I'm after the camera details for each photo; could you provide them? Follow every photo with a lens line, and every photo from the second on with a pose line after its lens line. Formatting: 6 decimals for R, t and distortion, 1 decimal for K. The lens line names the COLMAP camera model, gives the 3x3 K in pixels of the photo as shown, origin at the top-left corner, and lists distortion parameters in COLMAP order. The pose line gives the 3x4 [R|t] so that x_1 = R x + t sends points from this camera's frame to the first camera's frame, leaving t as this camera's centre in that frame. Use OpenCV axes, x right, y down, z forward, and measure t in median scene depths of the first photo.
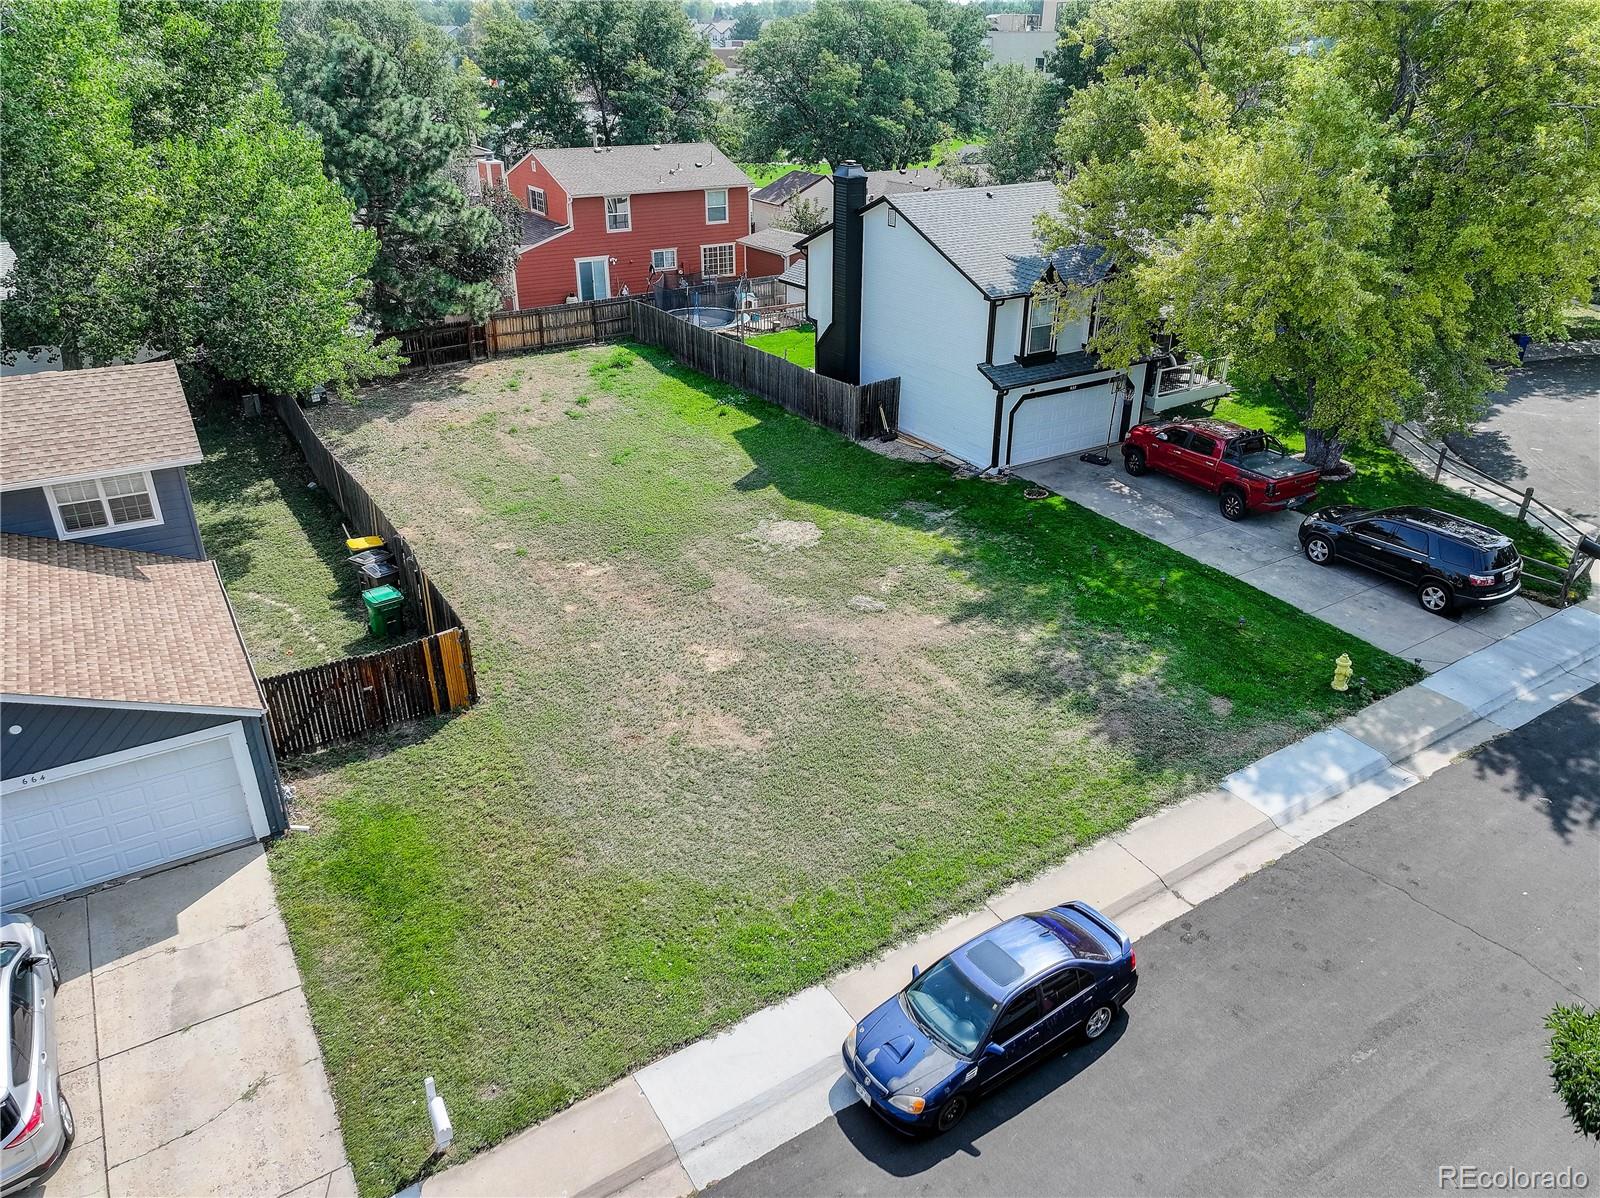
lens RADIAL K [[1131.0, 0, 805.2], [0, 1131.0, 600.1], [0, 0, 1]] dist [0.001918, 0.033883]
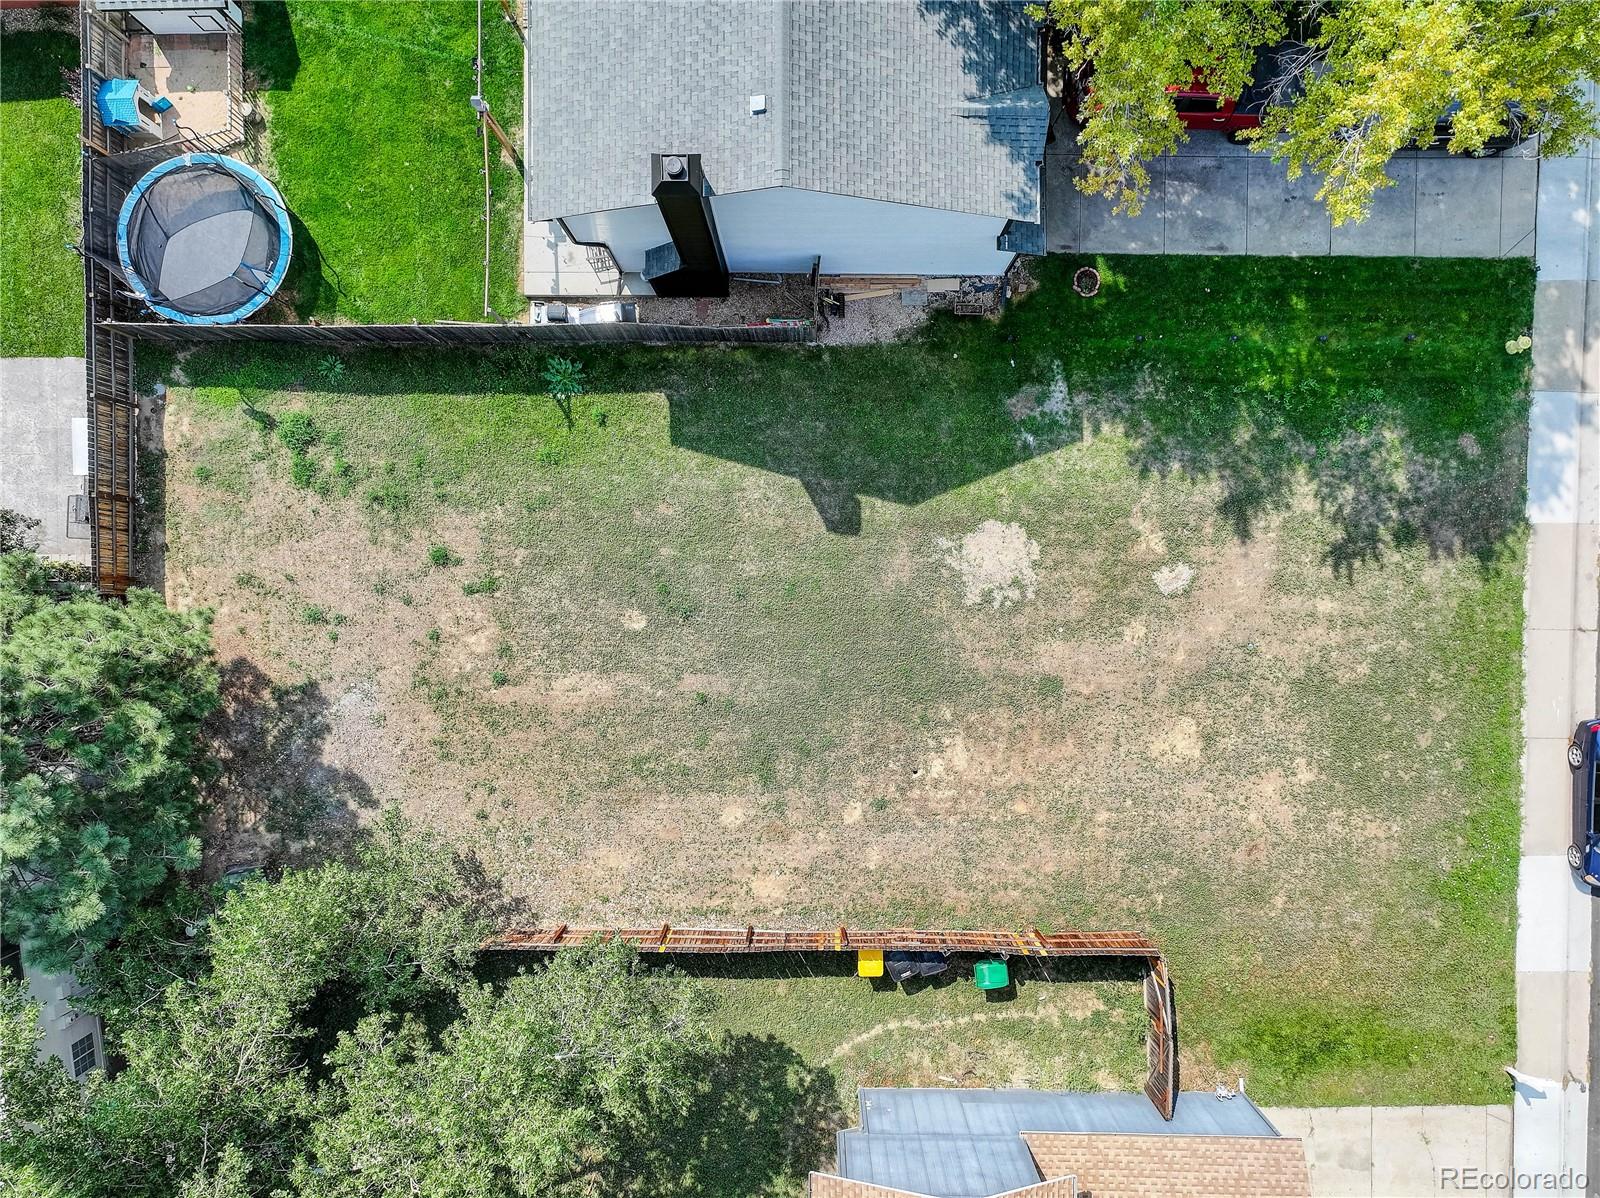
lens RADIAL K [[1131.0, 0, 805.2], [0, 1131.0, 600.1], [0, 0, 1]] dist [0.001918, 0.033883]
pose [[0.535238, -0.844624, -0.011451, -0.127706], [0.381469, 0.229597, 0.895414, -1.012486], [-0.753659, -0.483628, 0.445087, 0.711754]]
